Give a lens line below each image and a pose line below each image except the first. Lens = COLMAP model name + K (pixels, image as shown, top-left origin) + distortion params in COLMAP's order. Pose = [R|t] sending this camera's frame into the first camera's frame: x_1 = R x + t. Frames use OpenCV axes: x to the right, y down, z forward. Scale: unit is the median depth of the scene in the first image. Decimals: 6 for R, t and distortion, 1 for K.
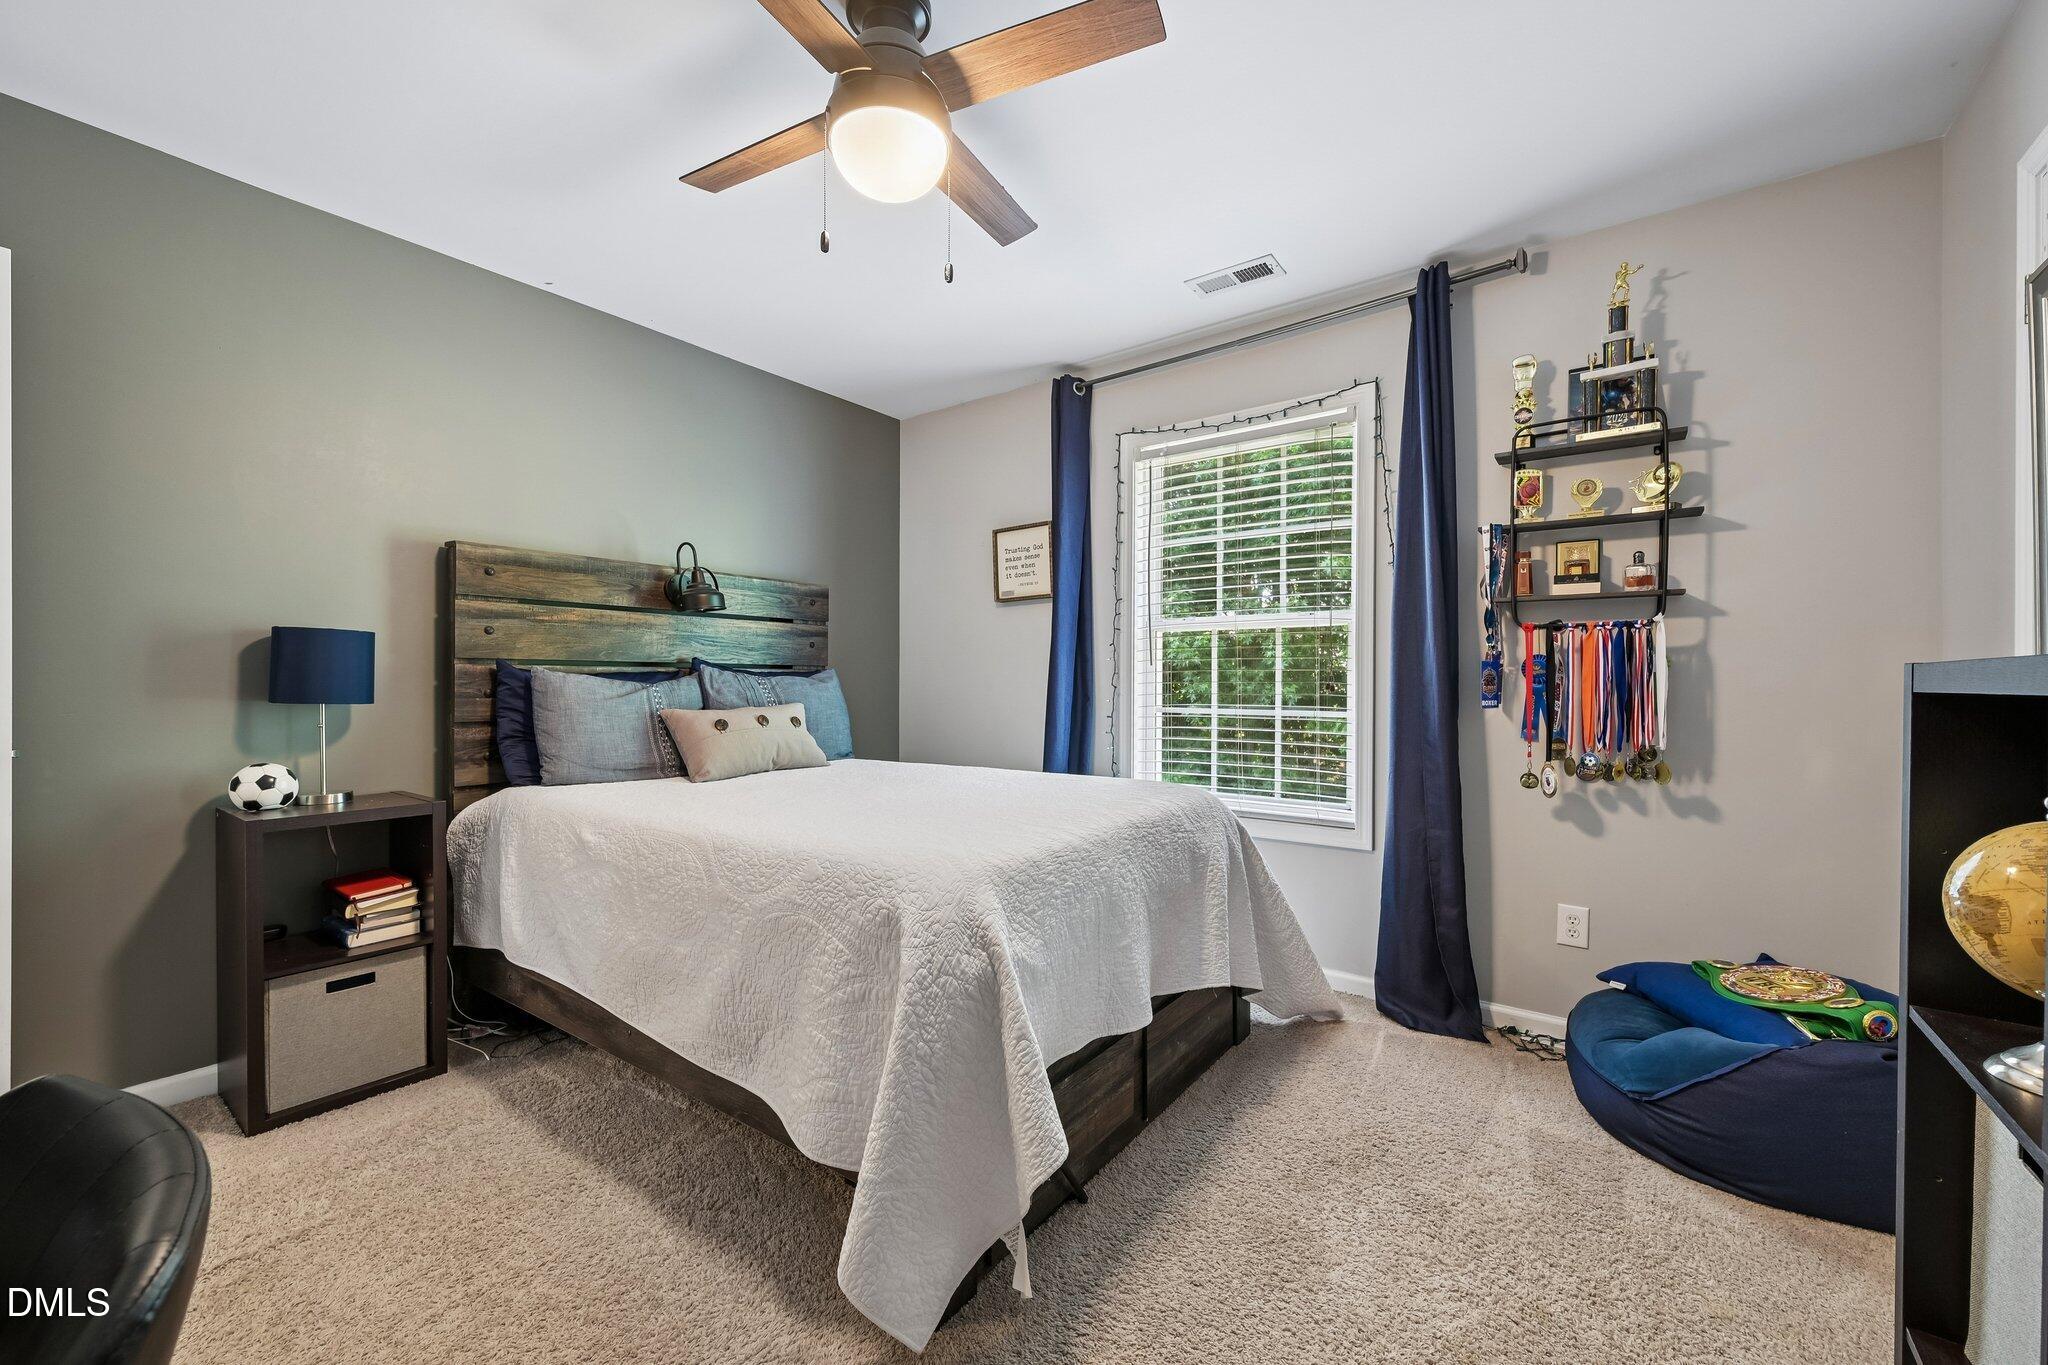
lens RADIAL K [[815.5, 0, 1024.0], [0, 815.5, 682.5], [0, 0, 1]] dist [0.000253, -0.000186]
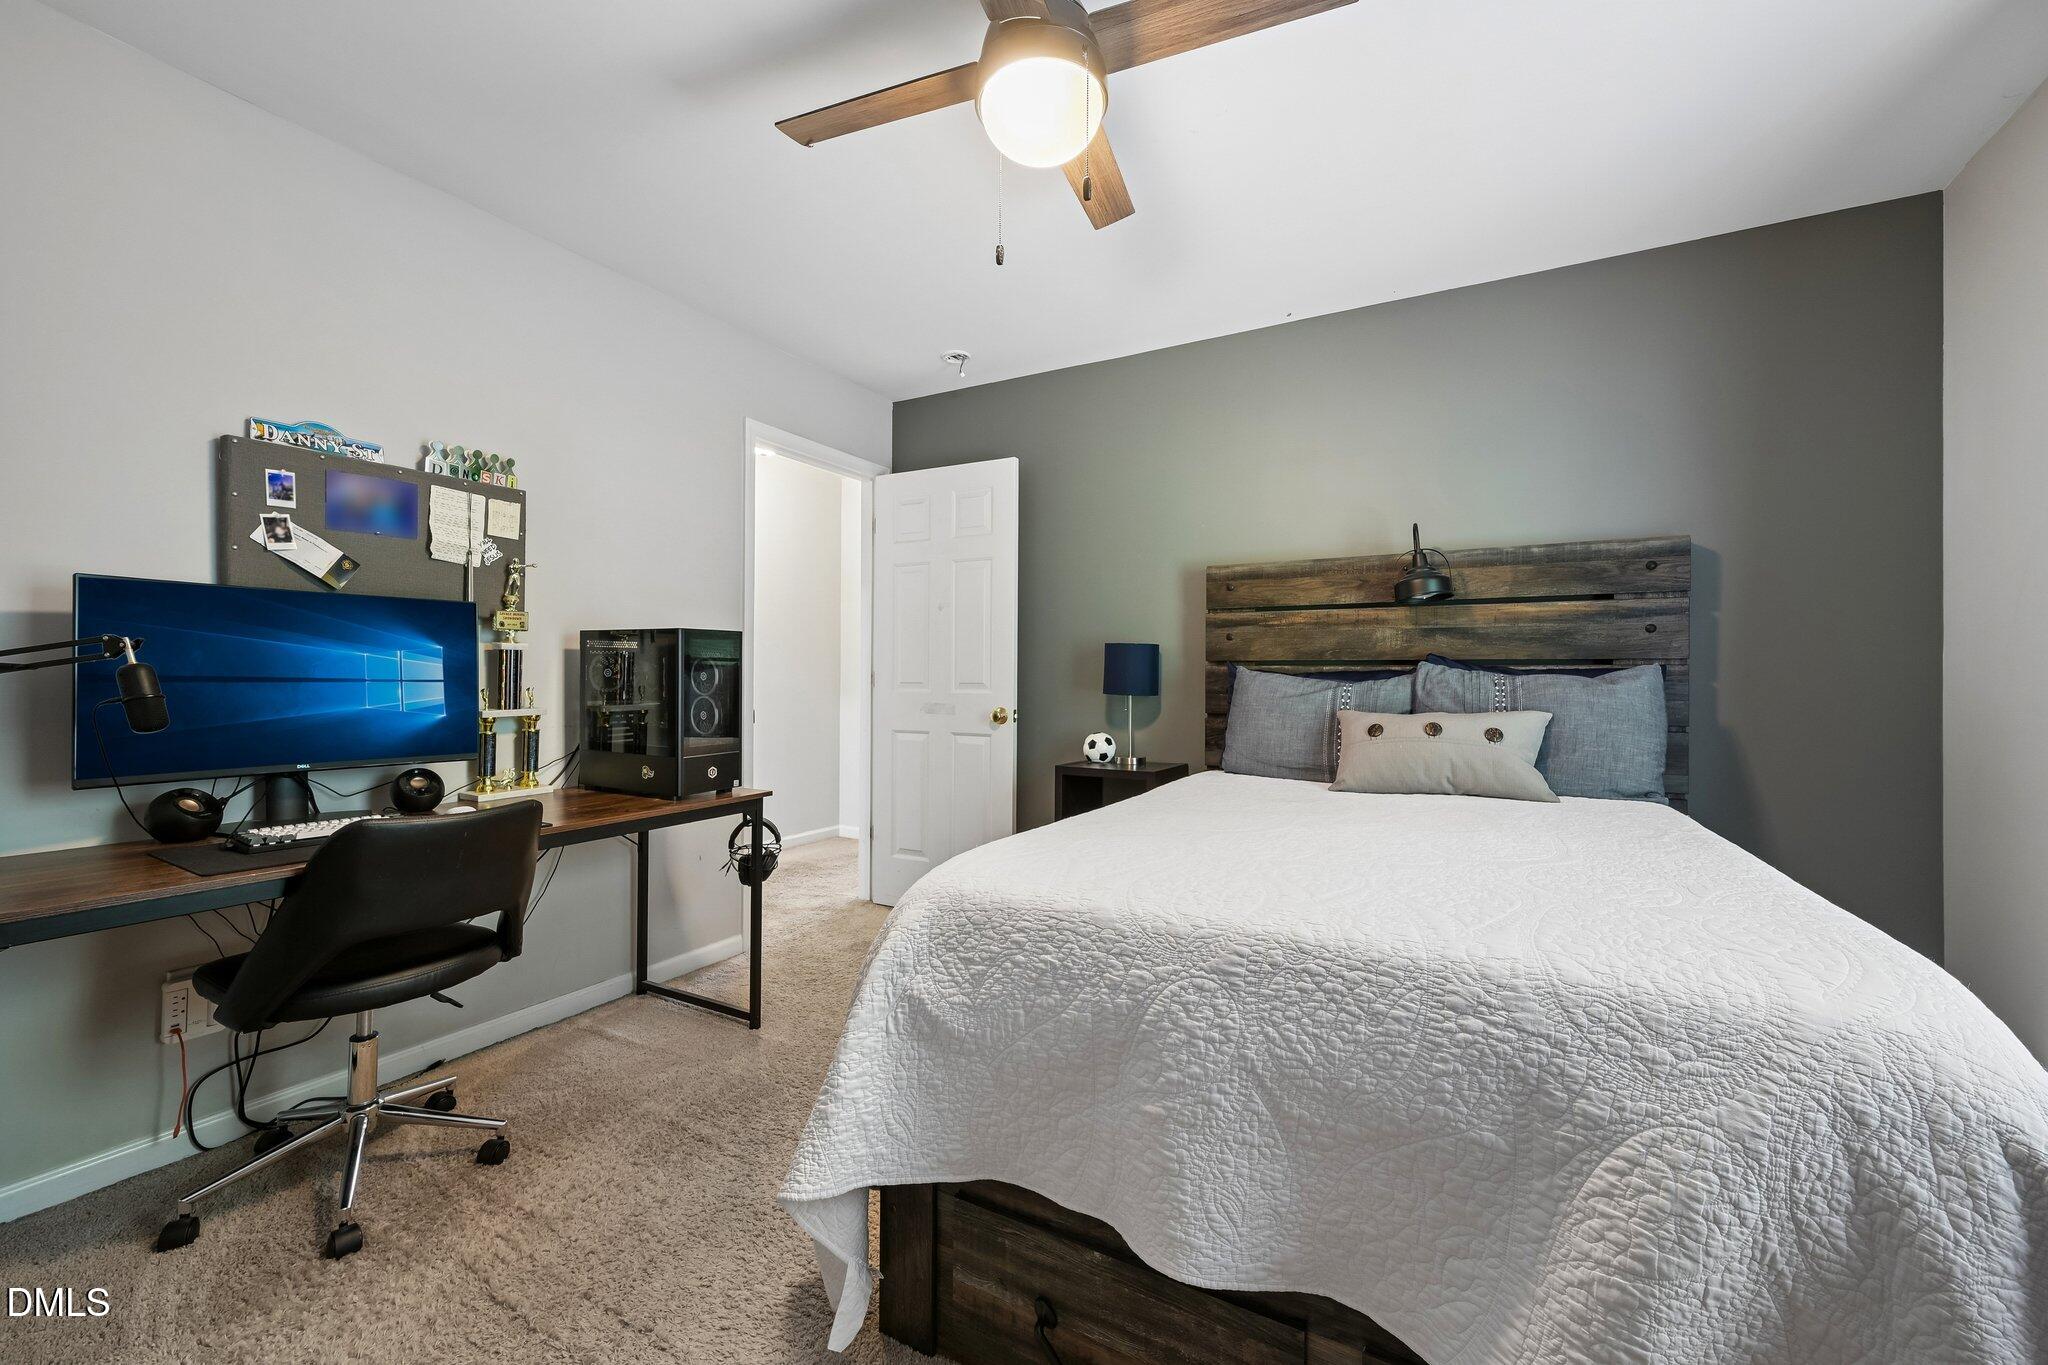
lens RADIAL K [[815.5, 0, 1024.0], [0, 815.5, 682.5], [0, 0, 1]] dist [0.000253, -0.000186]
pose [[0.131639, 0.006424, -0.991277, 0.445948], [-0.006196, 0.999965, 0.005657, -0.002317], [0.991278, 0.005398, 0.131674, 0.507104]]
